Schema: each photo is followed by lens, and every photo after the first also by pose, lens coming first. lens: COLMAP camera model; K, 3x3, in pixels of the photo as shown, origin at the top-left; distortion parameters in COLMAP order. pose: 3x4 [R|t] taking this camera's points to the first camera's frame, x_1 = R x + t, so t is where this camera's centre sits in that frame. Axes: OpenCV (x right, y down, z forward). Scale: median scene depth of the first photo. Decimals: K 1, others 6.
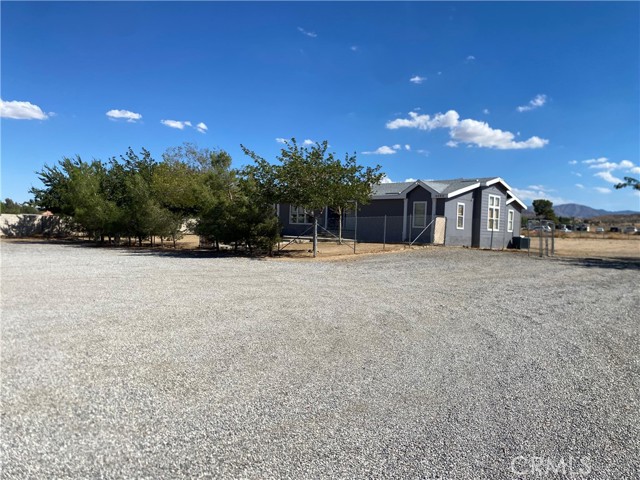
lens RADIAL K [[496.1, 0, 320.0], [0, 496.1, 240.0], [0, 0, 1]] dist [-0.001685, -0.006043]
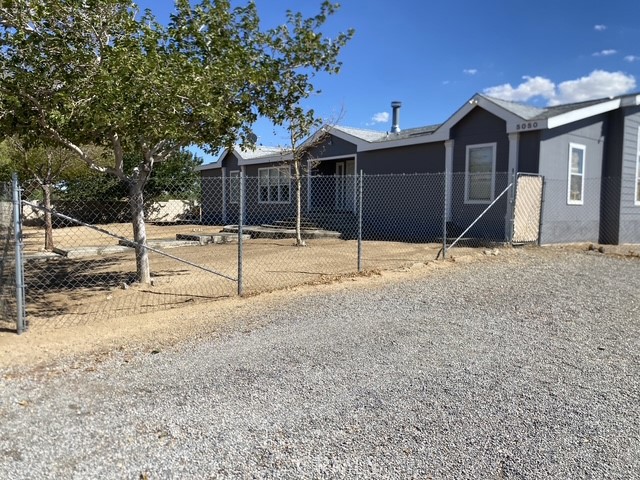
lens RADIAL K [[496.1, 0, 320.0], [0, 496.1, 240.0], [0, 0, 1]] dist [-0.001685, -0.006043]
pose [[0.988649, -0.015932, -0.149397, 0.122977], [0.022282, 0.998914, 0.040925, -0.013239], [0.148583, -0.043789, 0.987930, 0.528108]]
